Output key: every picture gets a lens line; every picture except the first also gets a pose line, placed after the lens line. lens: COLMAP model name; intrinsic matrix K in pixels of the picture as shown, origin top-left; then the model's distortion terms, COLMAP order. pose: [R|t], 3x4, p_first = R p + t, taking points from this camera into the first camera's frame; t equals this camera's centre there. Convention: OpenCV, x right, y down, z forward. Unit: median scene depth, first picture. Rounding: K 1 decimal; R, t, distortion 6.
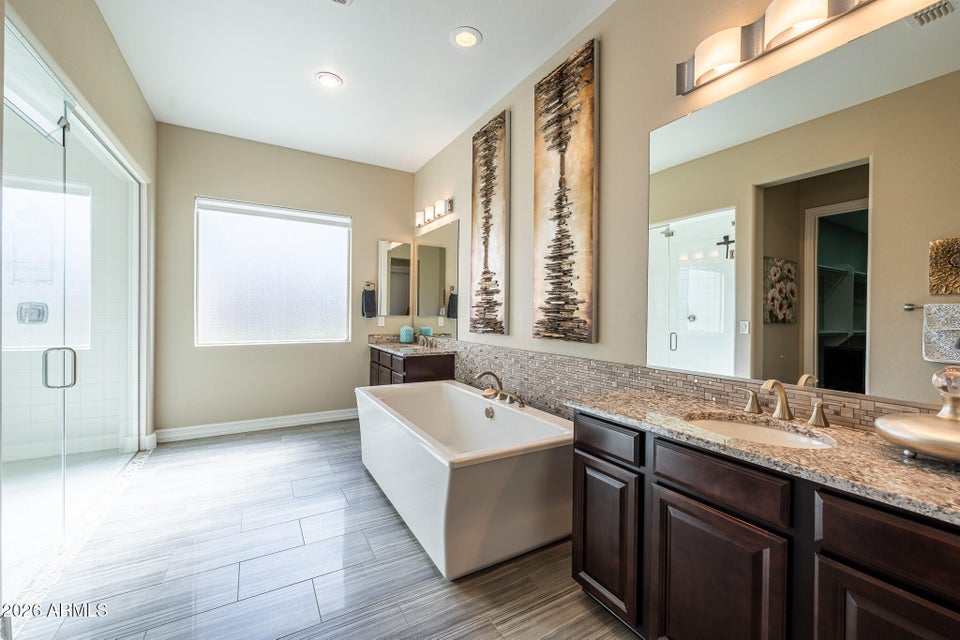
lens RADIAL K [[382.4, 0, 478.5], [0, 382.4, 315.8], [0, 0, 1]] dist [-0.010356, 0.000924]
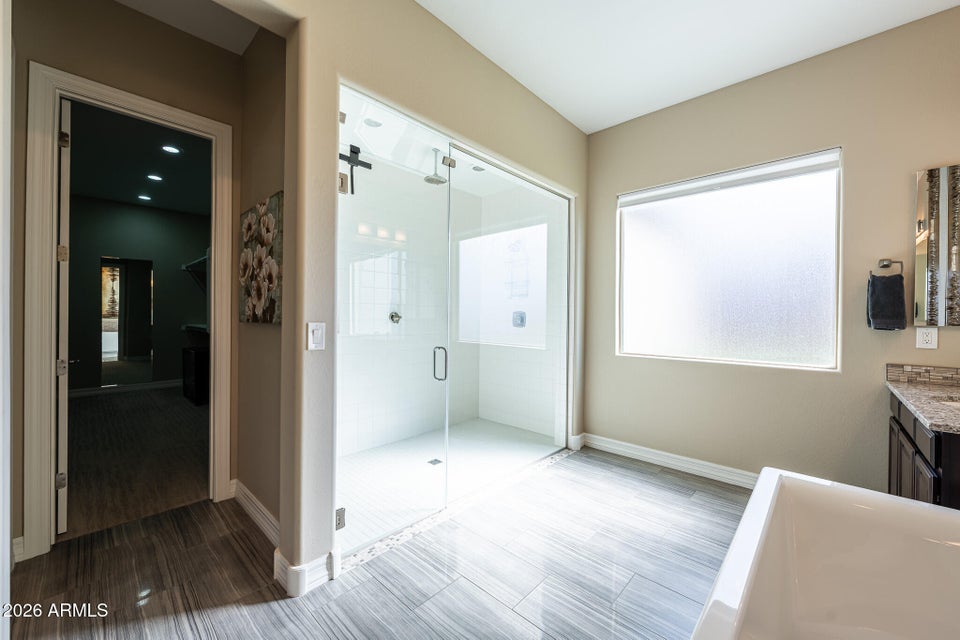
lens RADIAL K [[370.7, 0, 478.6], [0, 370.7, 319.0], [0, 0, 1]] dist [0.001472, -0.000012]
pose [[0.288554, -0.001007, -0.957463, 0.036533], [-0.012346, 0.999912, -0.004773, -0.000591], [0.957384, 0.013198, 0.288517, 0.432399]]
